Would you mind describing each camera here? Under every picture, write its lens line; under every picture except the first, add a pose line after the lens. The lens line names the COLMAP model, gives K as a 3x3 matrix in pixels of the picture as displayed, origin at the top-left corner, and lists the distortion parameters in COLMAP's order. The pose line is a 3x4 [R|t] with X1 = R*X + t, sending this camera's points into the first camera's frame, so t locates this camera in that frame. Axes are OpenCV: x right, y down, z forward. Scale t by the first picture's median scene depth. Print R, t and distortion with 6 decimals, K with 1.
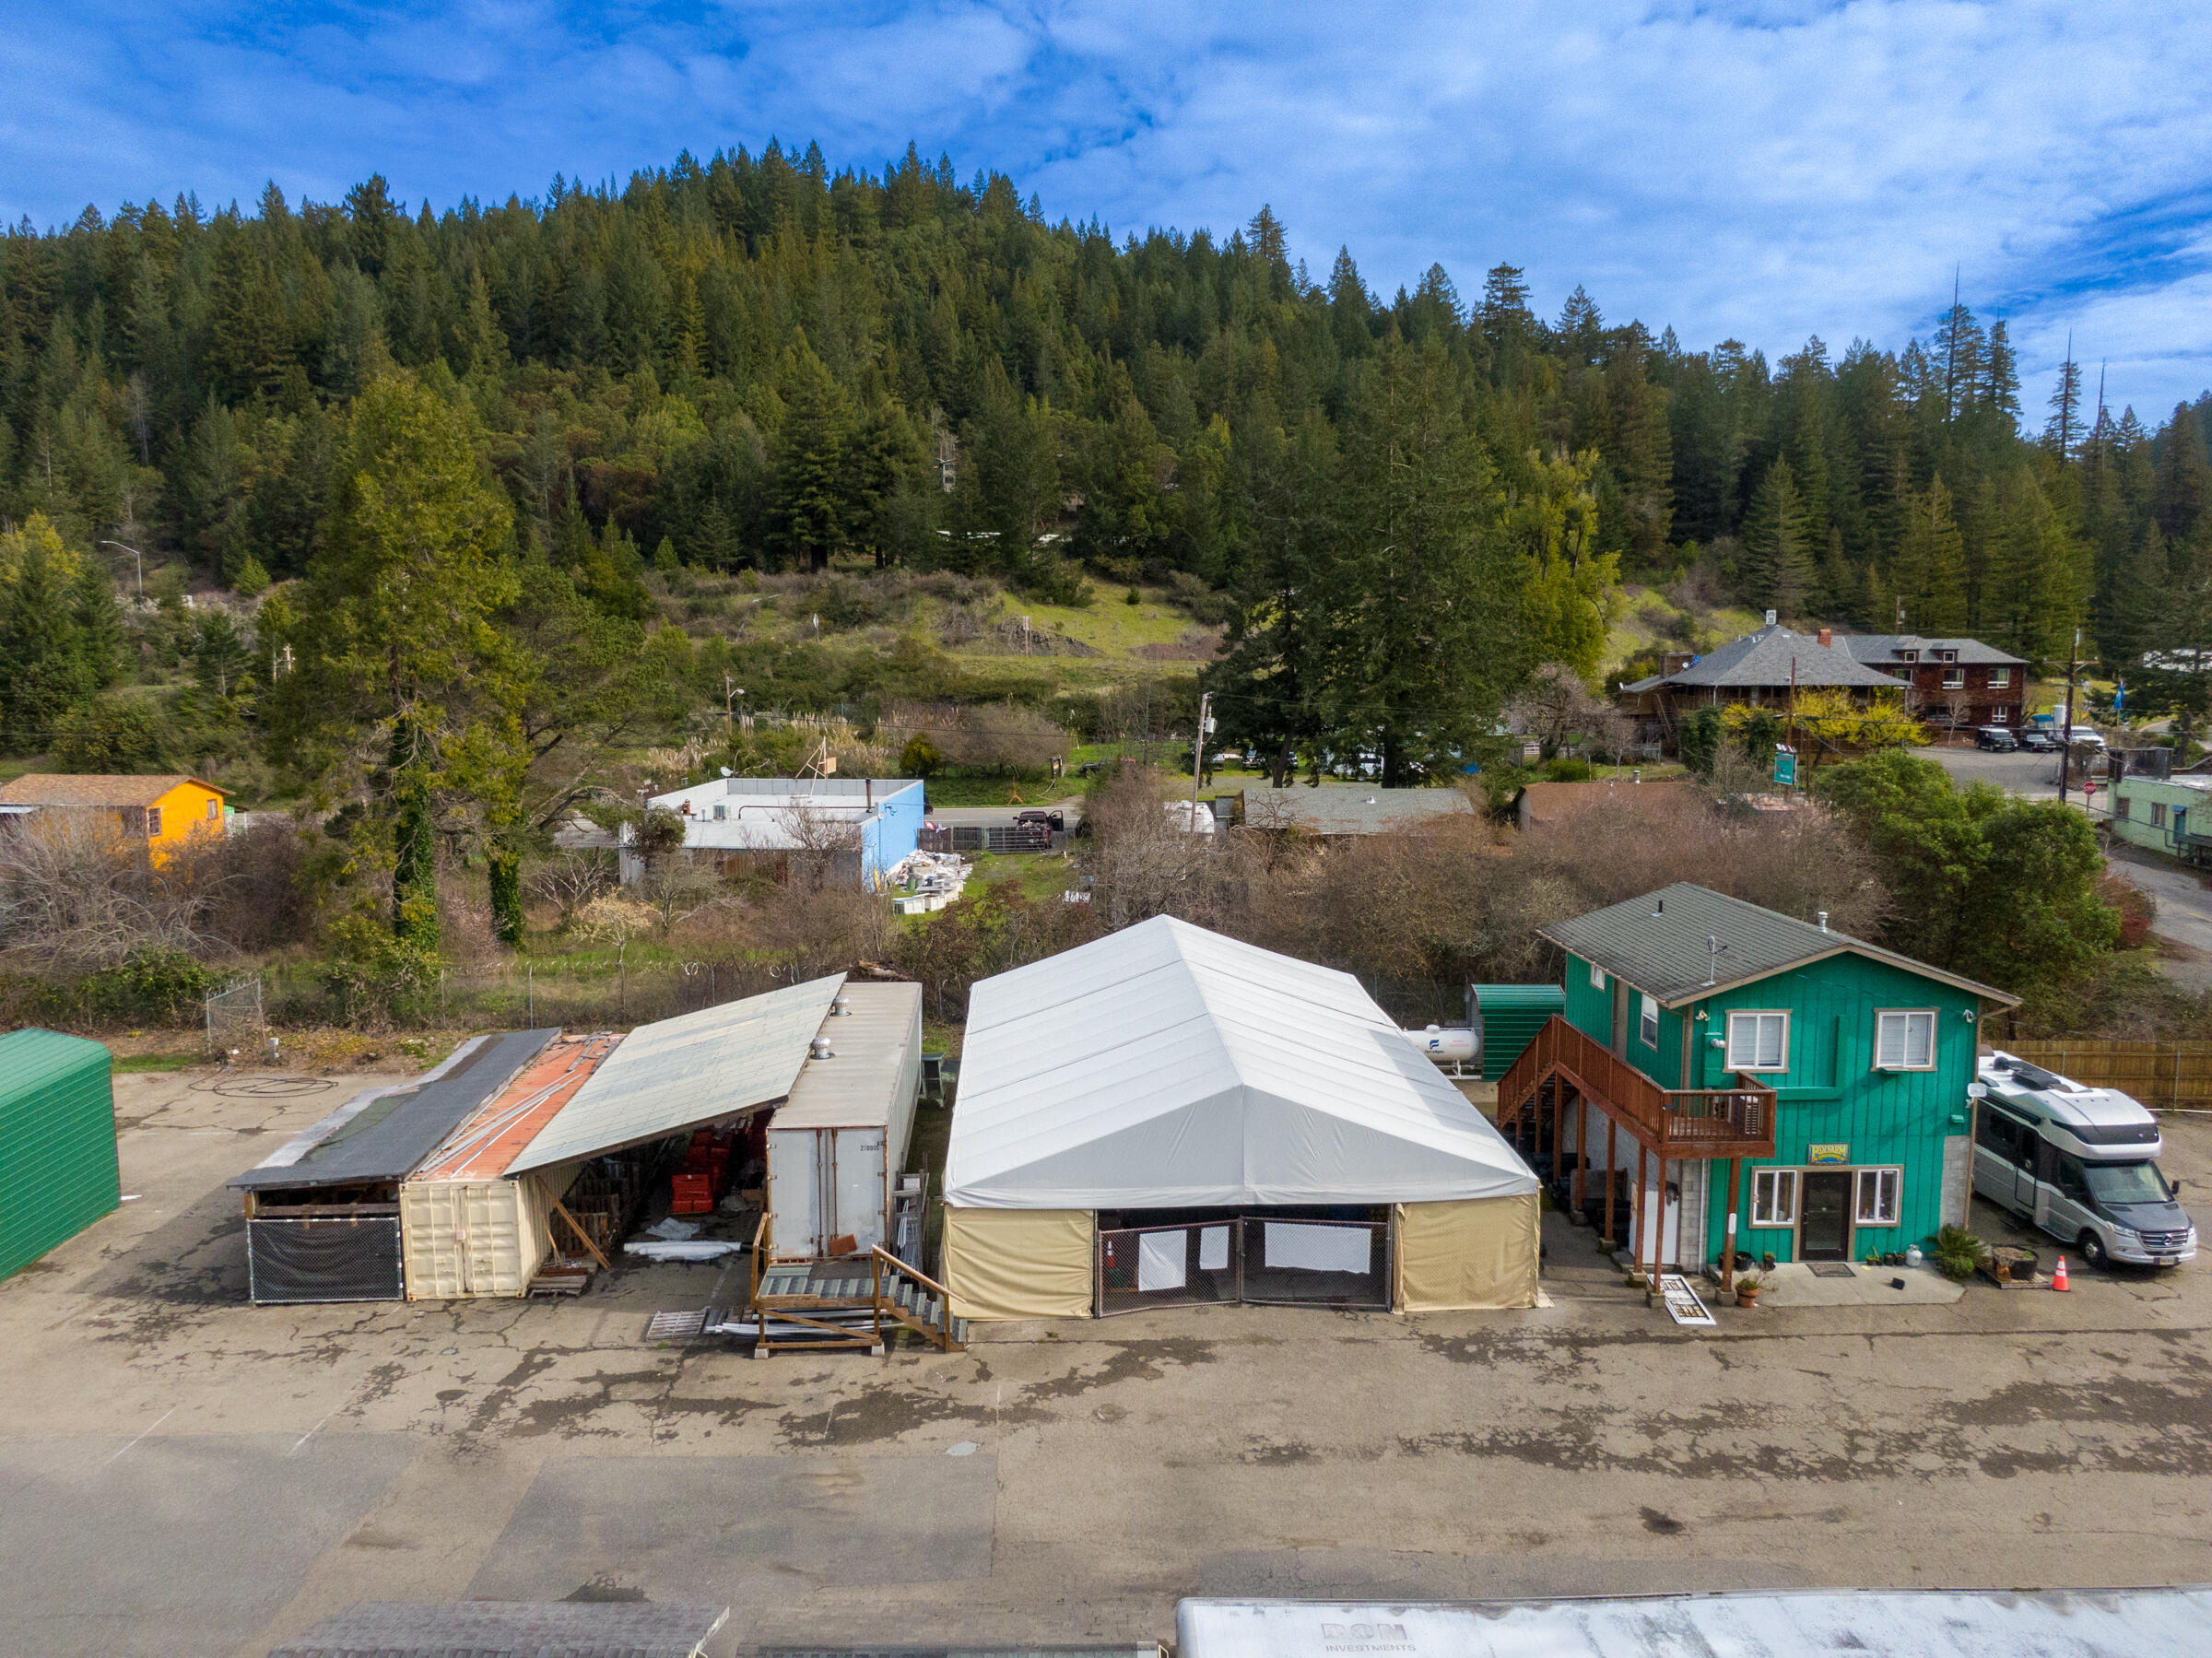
lens RADIAL K [[1554.9, 0, 1107.6], [0, 1554.9, 823.8], [0, 0, 1]] dist [0.011452, -0.025899]
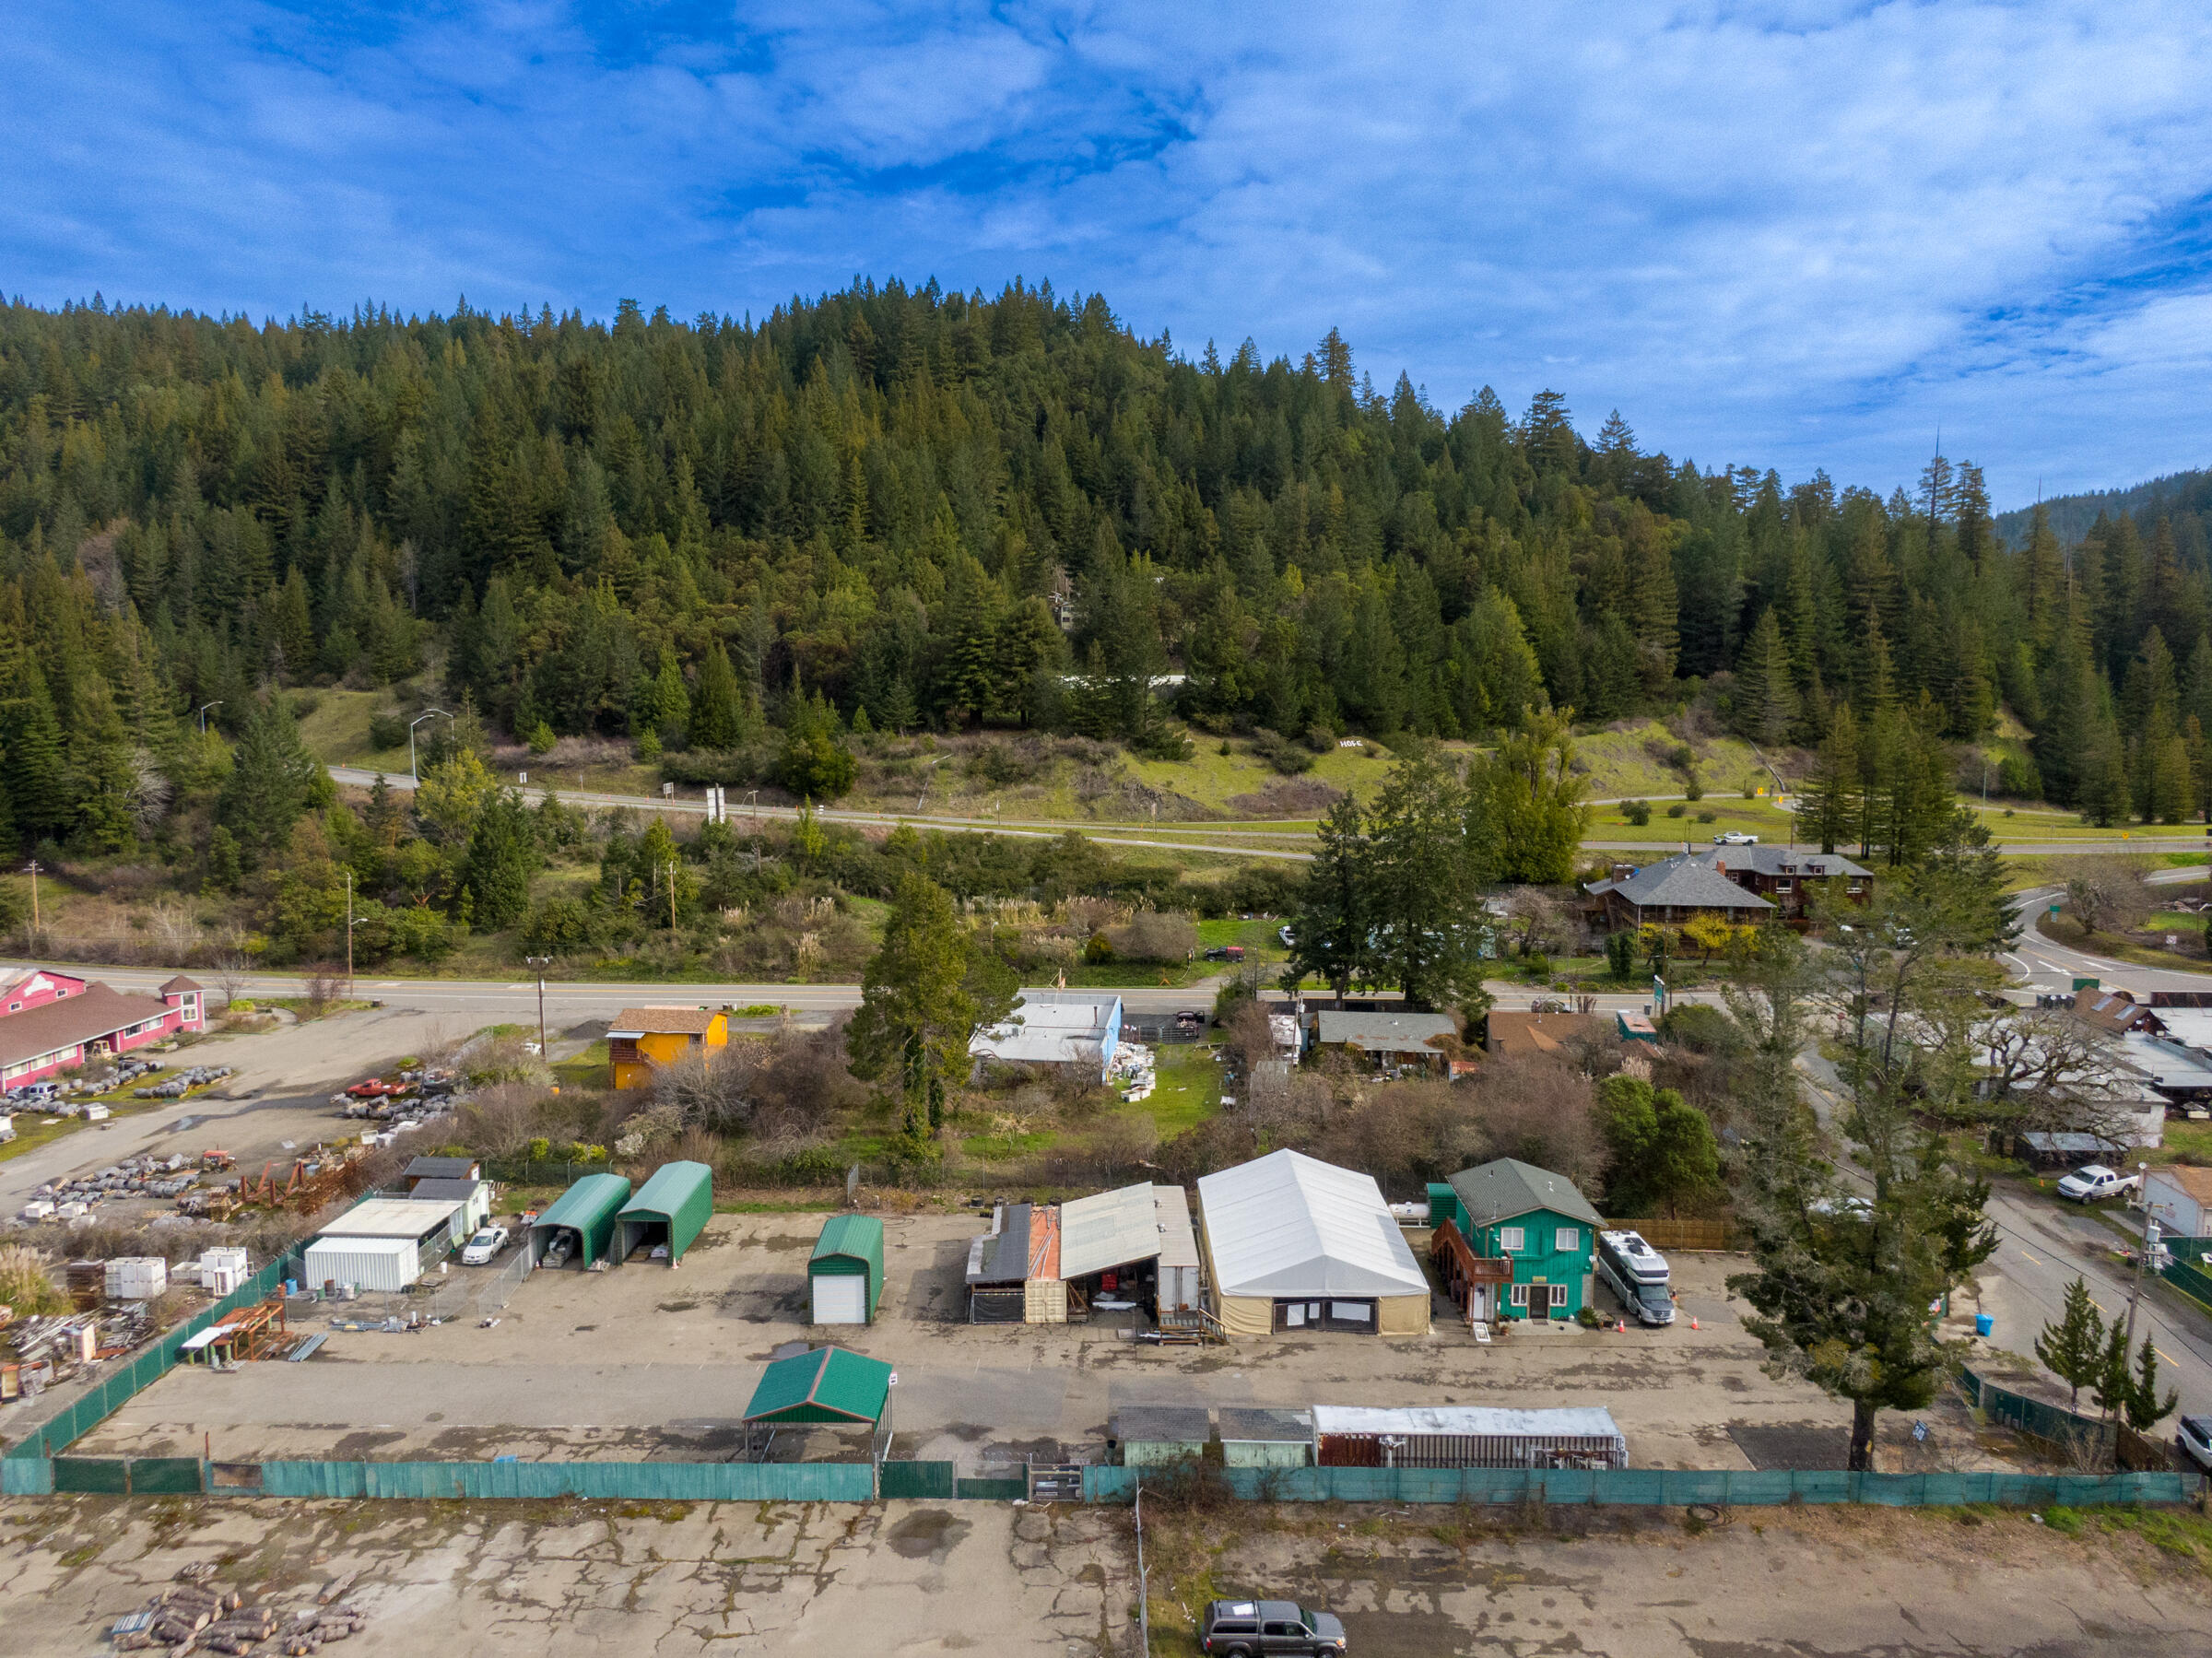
lens RADIAL K [[1554.9, 0, 1109.2], [0, 1554.9, 832.6], [0, 0, 1]] dist [0.011452, -0.025899]
pose [[0.999217, 0.007852, -0.038774, -0.031044], [-0.007631, 0.999954, 0.005838, -0.094298], [0.038818, -0.005537, 0.999231, -0.283861]]
